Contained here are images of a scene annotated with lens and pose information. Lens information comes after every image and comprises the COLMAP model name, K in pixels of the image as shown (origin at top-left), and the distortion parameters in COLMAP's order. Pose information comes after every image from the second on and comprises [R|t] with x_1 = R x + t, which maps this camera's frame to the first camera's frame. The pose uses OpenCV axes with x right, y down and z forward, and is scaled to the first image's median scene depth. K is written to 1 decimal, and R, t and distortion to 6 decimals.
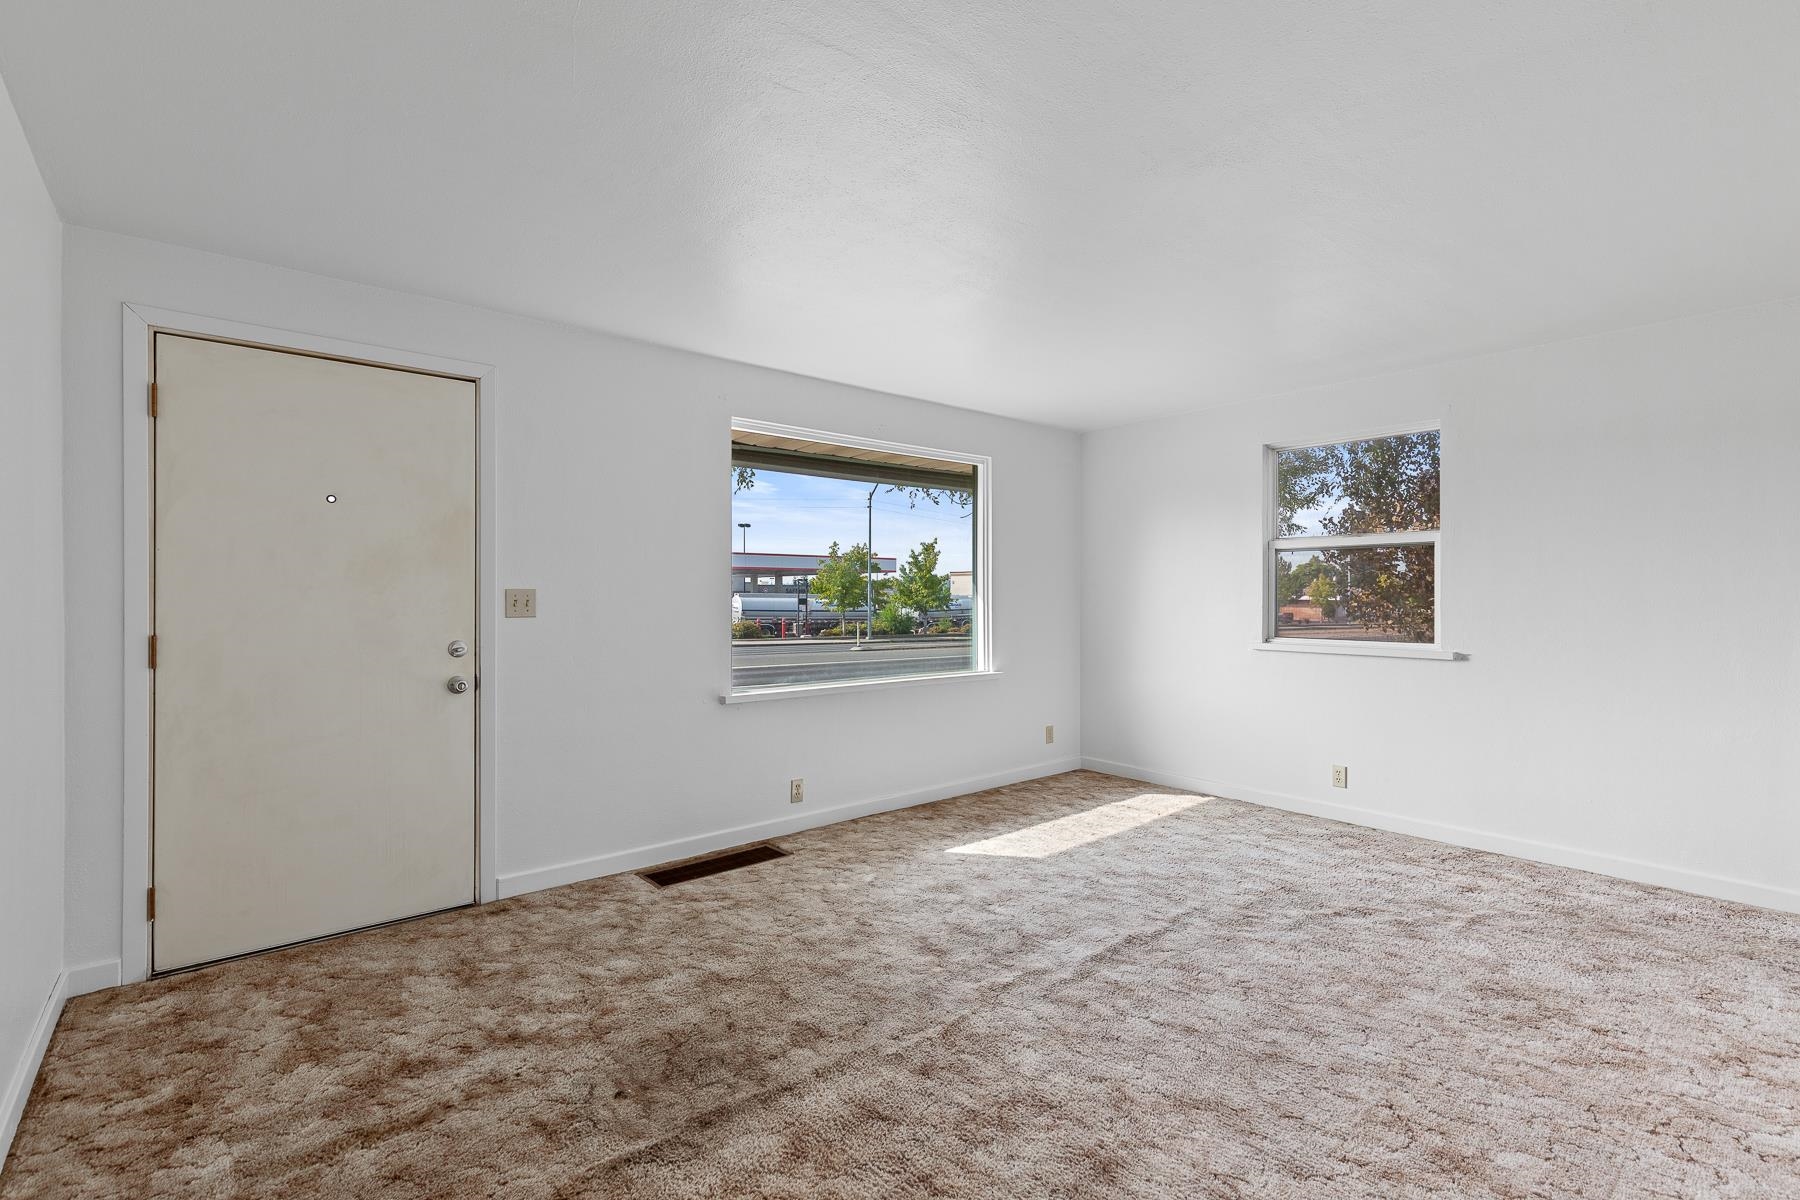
lens RADIAL K [[804.2, 0, 917.1], [0, 804.2, 594.4], [0, 0, 1]] dist [0.004182, -0.000178]
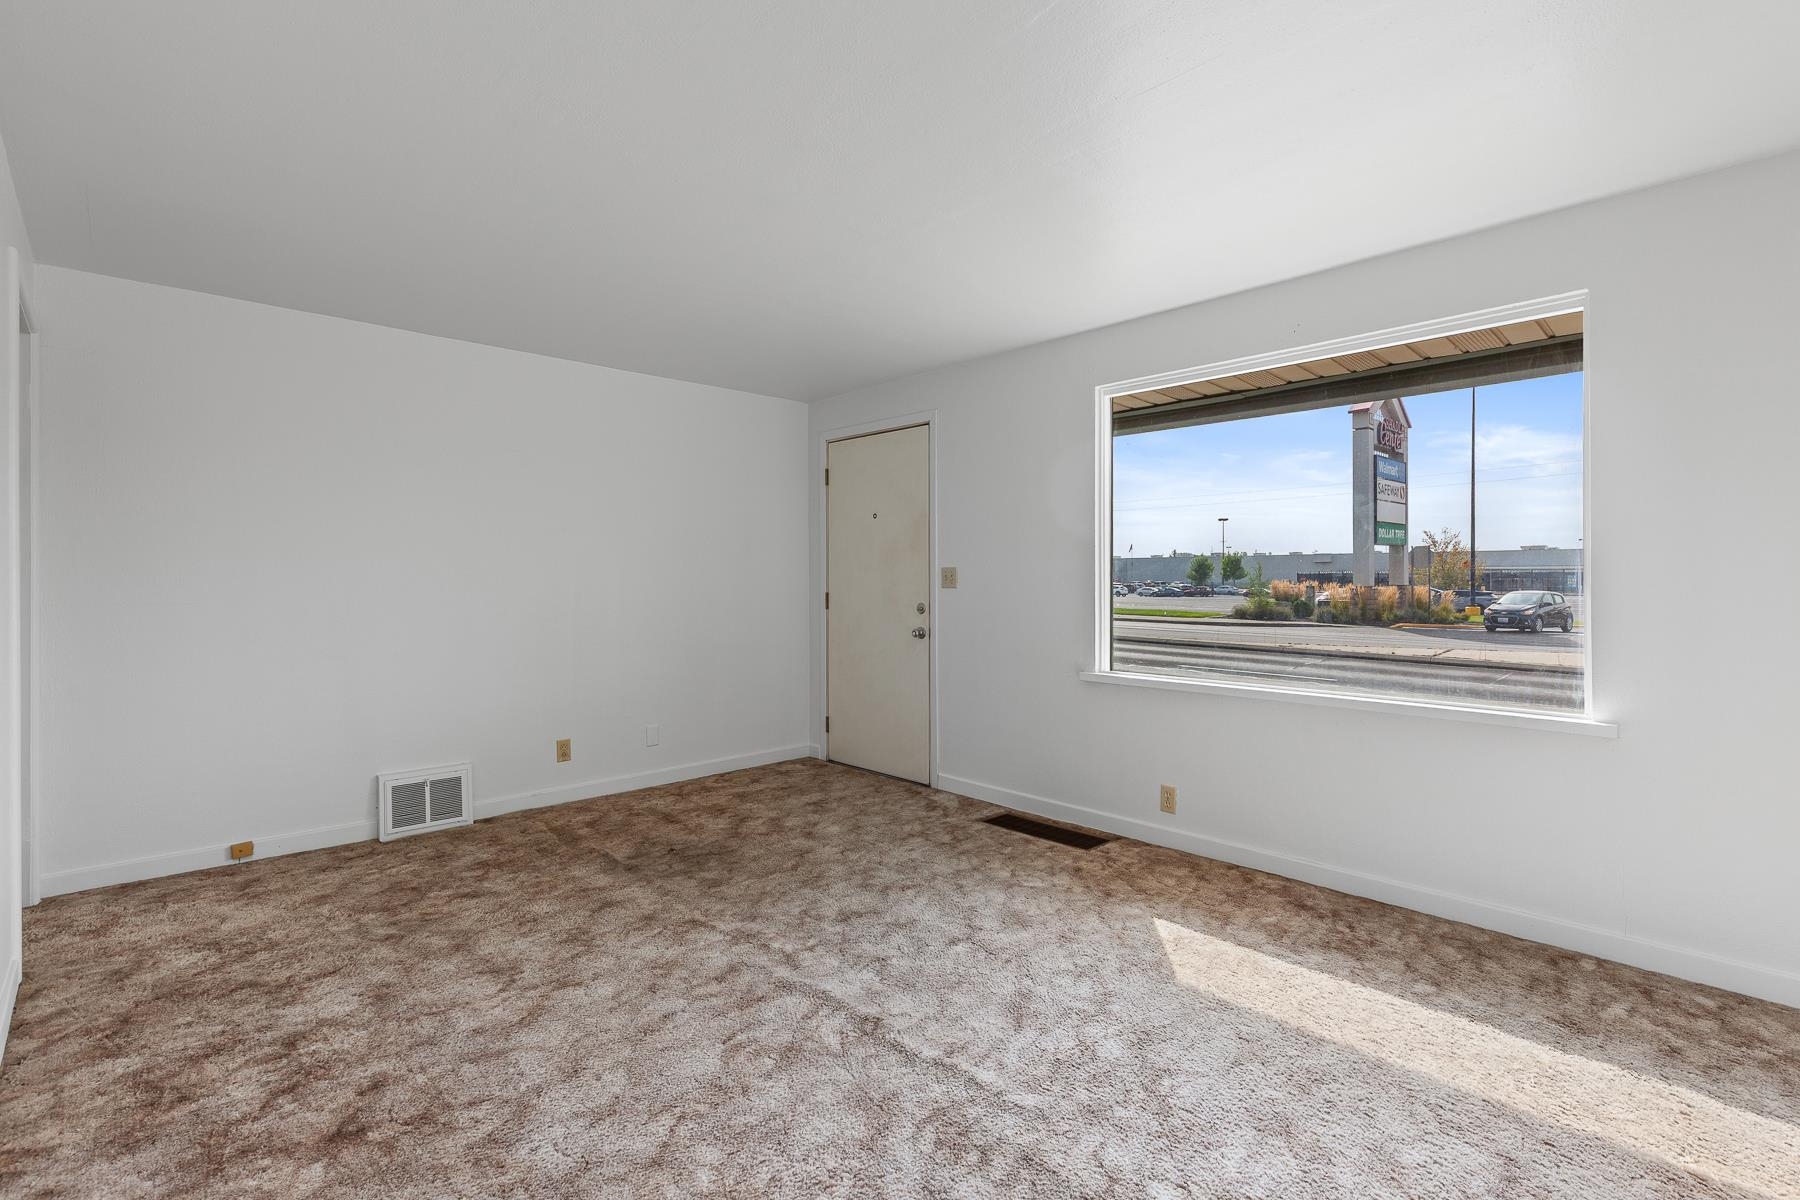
lens RADIAL K [[829.5, 0, 905.4], [0, 829.5, 575.1], [0, 0, 1]] dist [0.008847, 0.000195]
pose [[0.055845, -0.000945, -0.998439, 0.908258], [0.003831, 0.999992, -0.000732, 0.008128], [0.998432, -0.003784, 0.055848, 0.856107]]
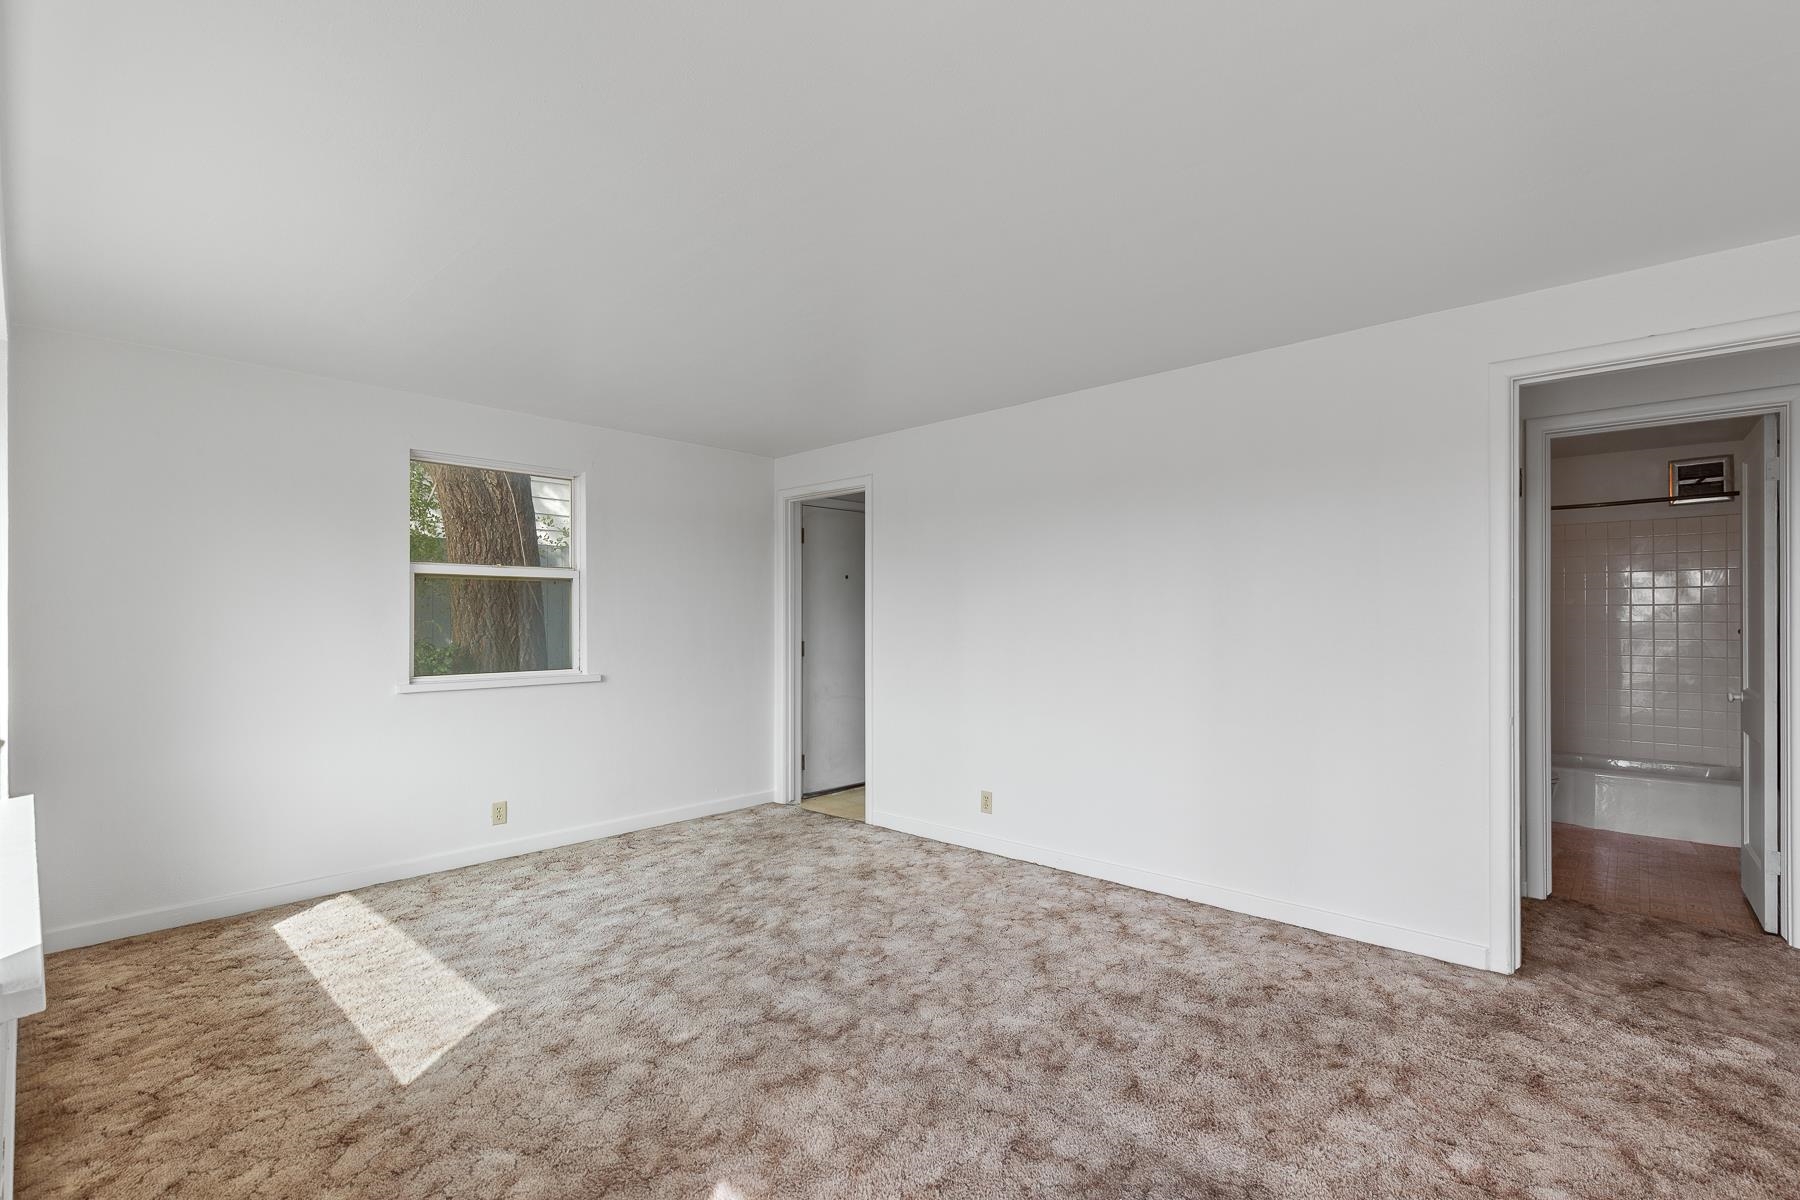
lens RADIAL K [[823.5, 0, 889.0], [0, 823.5, 616.2], [0, 0, 1]] dist [0.005182, 0.000325]
pose [[-0.101958, 0.000894, 0.994788, -0.678765], [0.001108, 0.999999, -0.000785, -0.012779], [-0.994788, 0.001023, -0.101959, 0.841787]]
